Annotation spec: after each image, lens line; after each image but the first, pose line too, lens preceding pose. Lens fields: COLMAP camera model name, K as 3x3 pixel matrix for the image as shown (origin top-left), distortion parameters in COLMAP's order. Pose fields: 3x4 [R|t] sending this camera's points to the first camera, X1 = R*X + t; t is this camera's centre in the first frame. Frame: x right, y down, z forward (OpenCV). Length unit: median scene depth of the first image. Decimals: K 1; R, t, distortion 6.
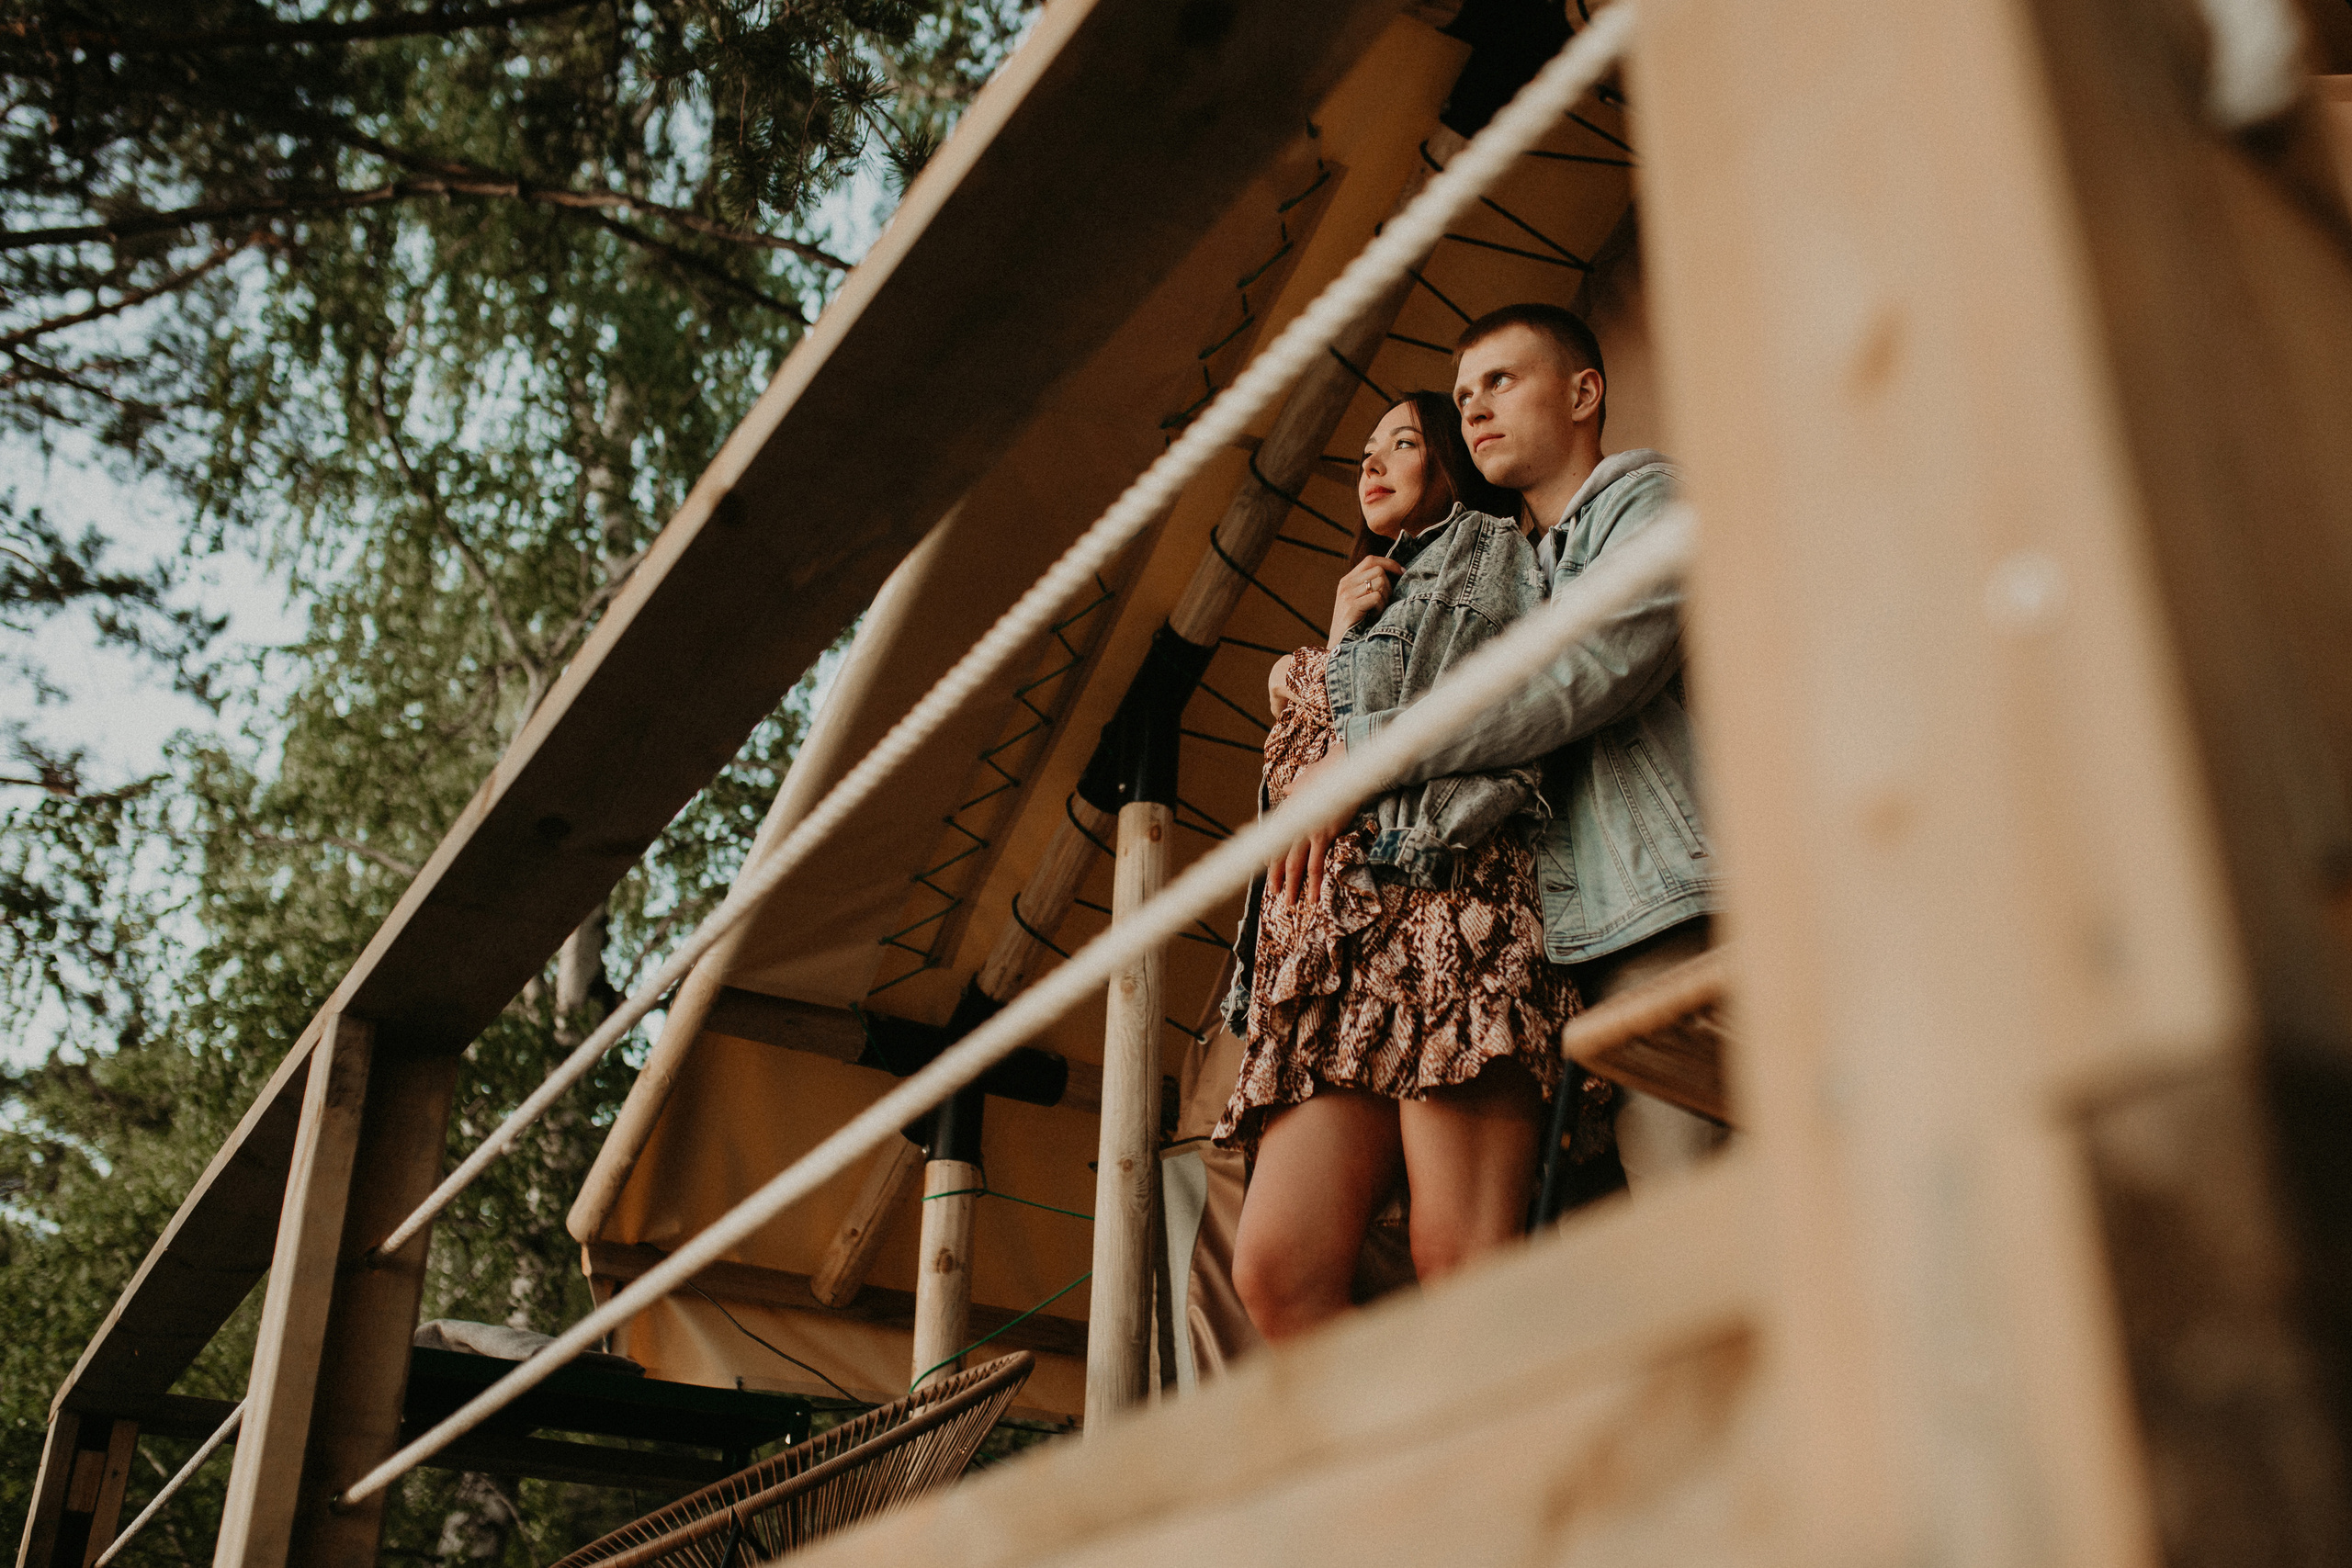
lens RADIAL K [[2294.5, 0, 1176.0], [0, 2294.5, 784.0], [0, 0, 1]] dist [-0.075433, 0.125166]
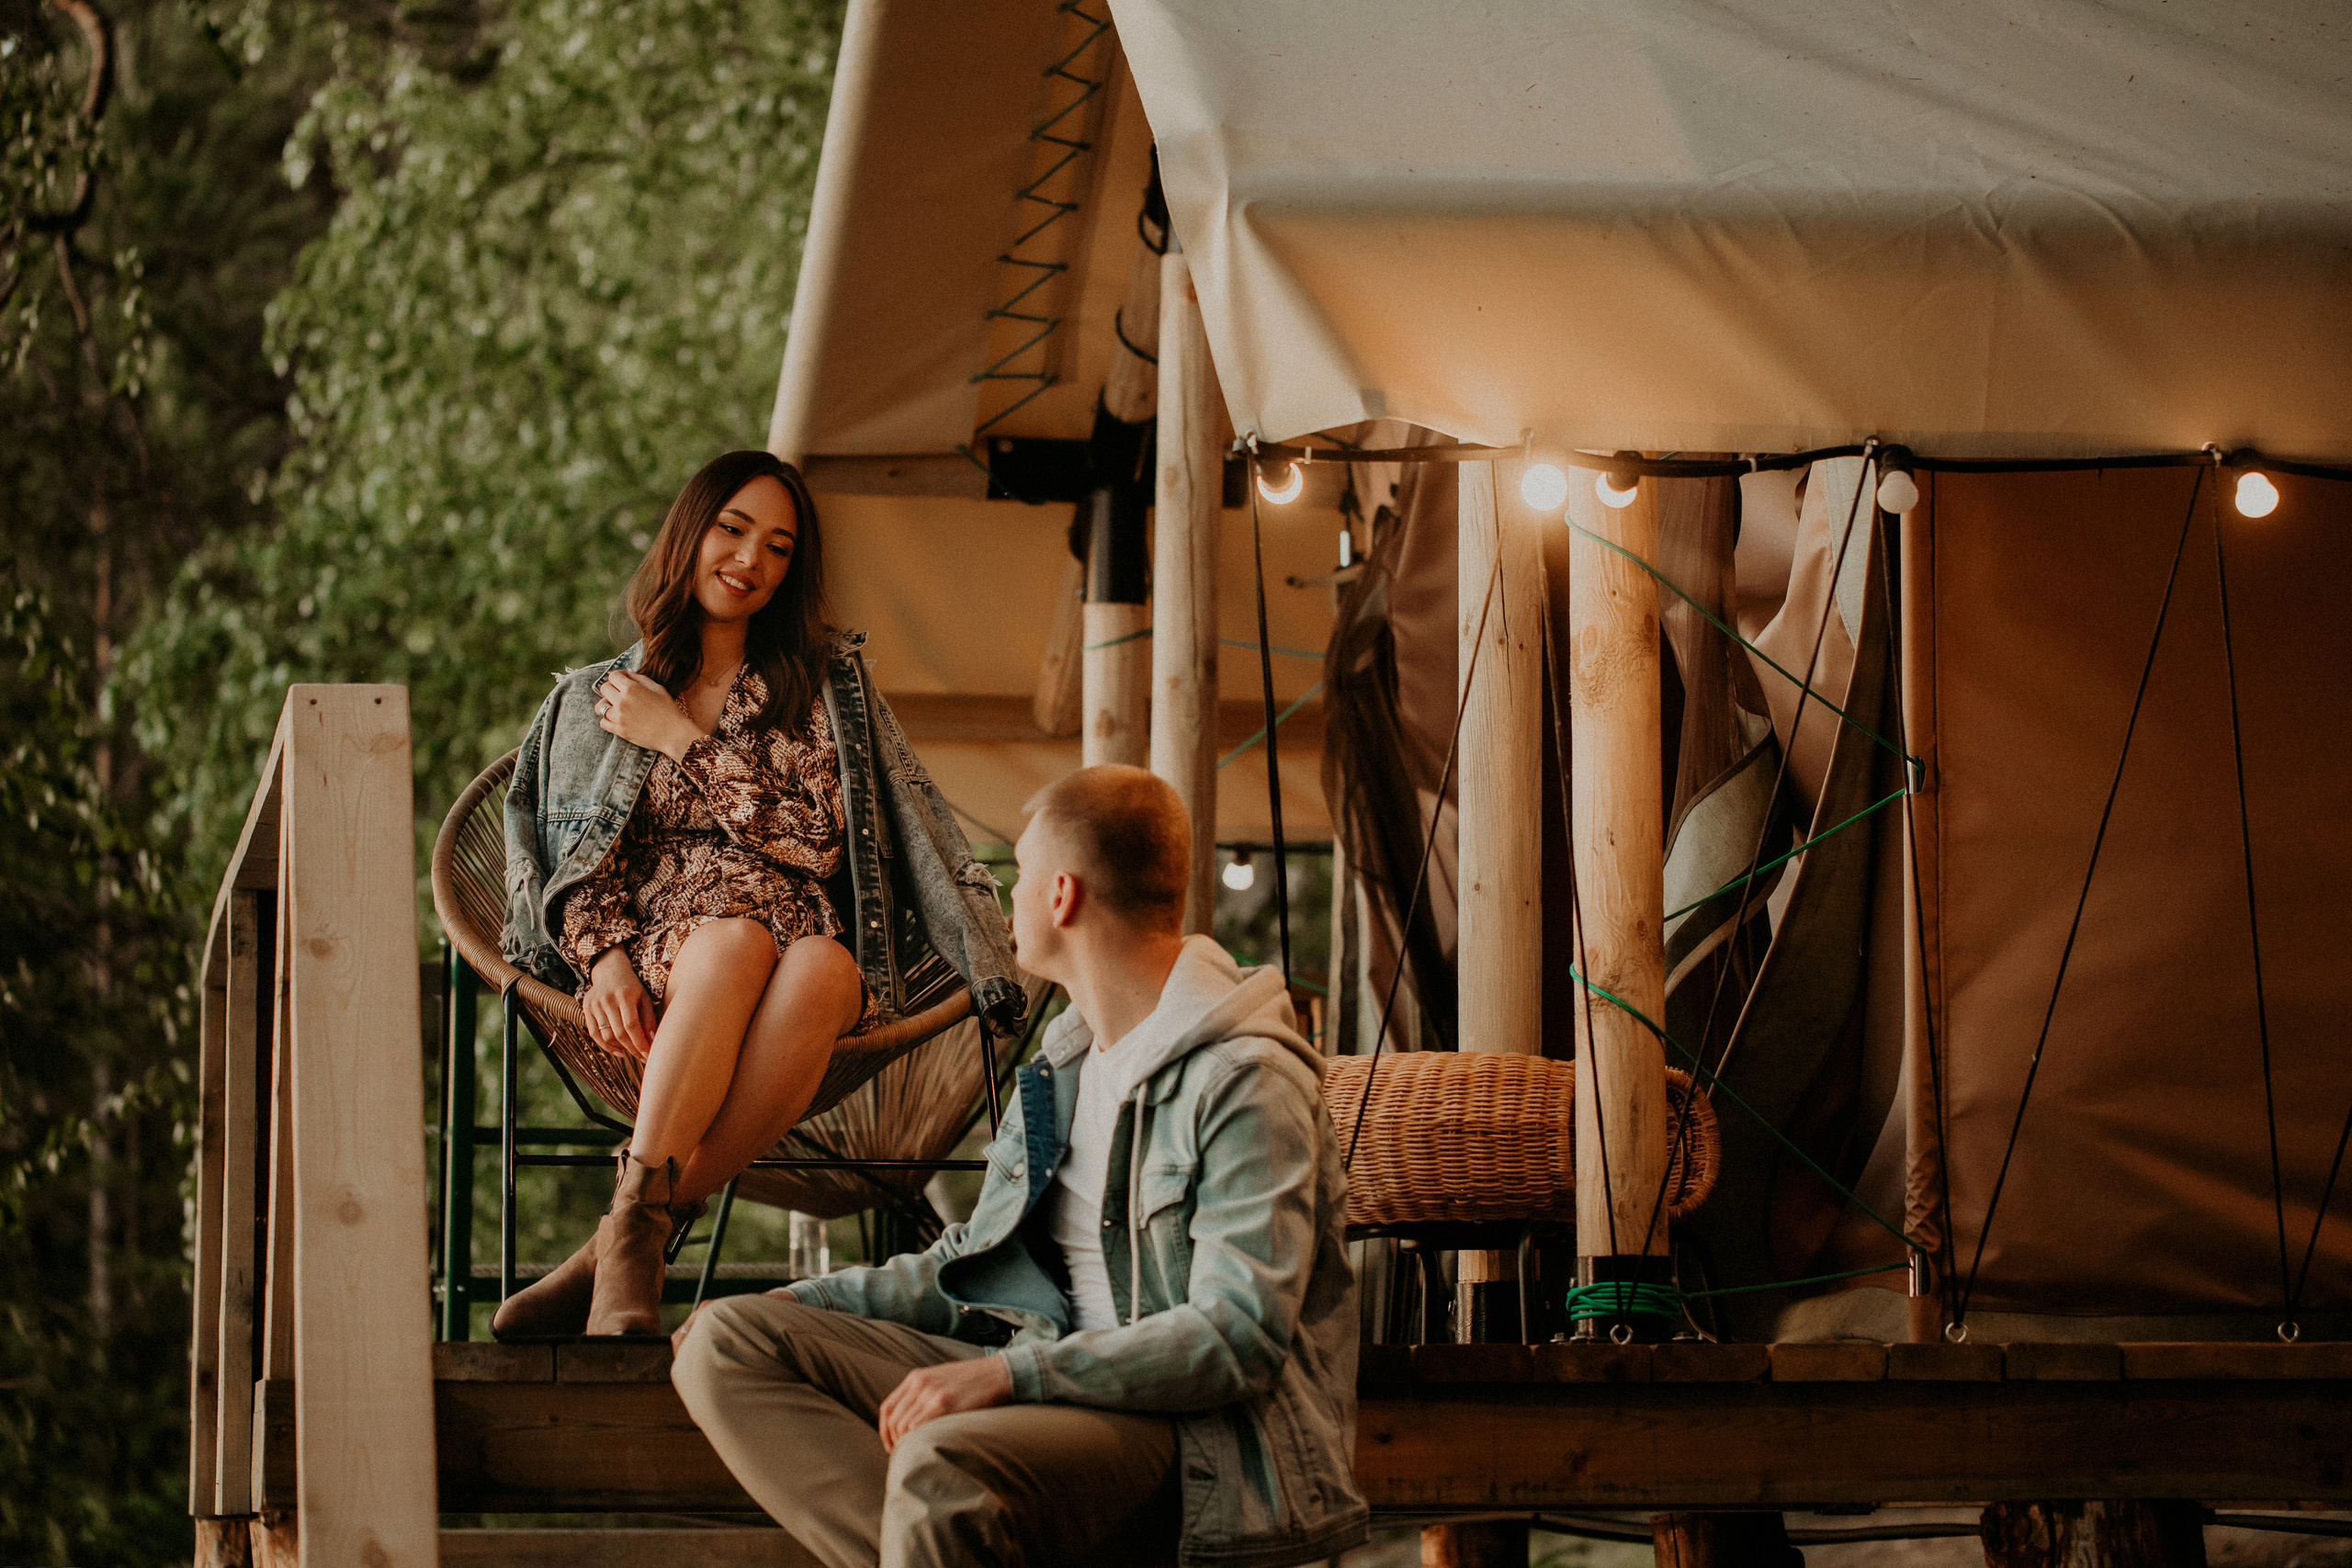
lens RADIAL K [[6788.8, 0, 1176.0], [0, 6788.8, 784.0], [0, 0, 1]] dist [0.027658, 1.113863]
pose [[0.940636, -0.048201, -0.335976, 0.781413], [0.166977, 0.927514, 0.334420, -0.621703], [0.295503, -0.370668, 0.880502, -1.256372]]
